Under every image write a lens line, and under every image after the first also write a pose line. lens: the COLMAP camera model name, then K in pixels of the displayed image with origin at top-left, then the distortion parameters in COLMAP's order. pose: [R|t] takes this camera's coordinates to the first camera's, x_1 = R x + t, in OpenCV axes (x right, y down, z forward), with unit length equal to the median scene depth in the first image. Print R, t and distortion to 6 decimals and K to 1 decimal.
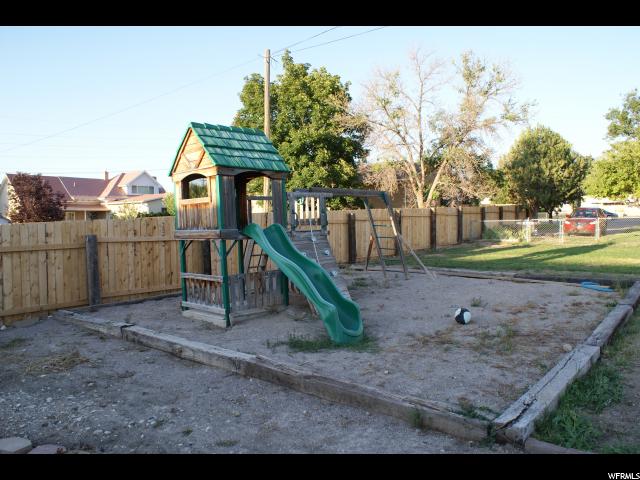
lens RADIAL K [[503.5, 0, 320.0], [0, 503.5, 240.0], [0, 0, 1]] dist [-0.097467, 0.001660]
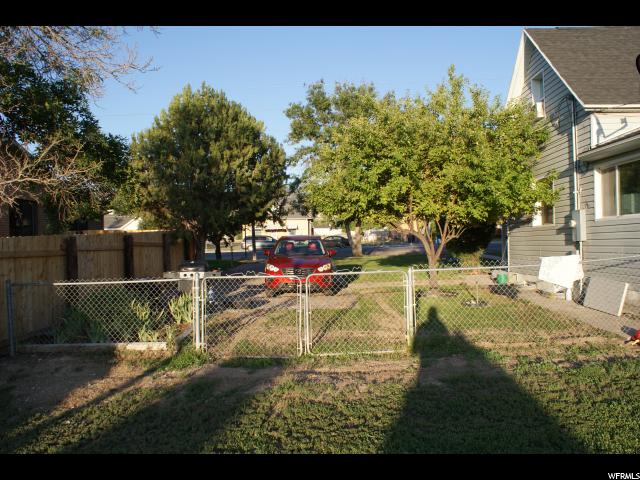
lens RADIAL K [[503.5, 0, 320.0], [0, 503.5, 240.0], [0, 0, 1]] dist [-0.097467, 0.001660]
pose [[0.784509, -0.009292, 0.620048, 0.216139], [0.043576, 0.998242, -0.040175, -0.036471], [-0.618585, 0.058537, 0.783535, 0.532385]]
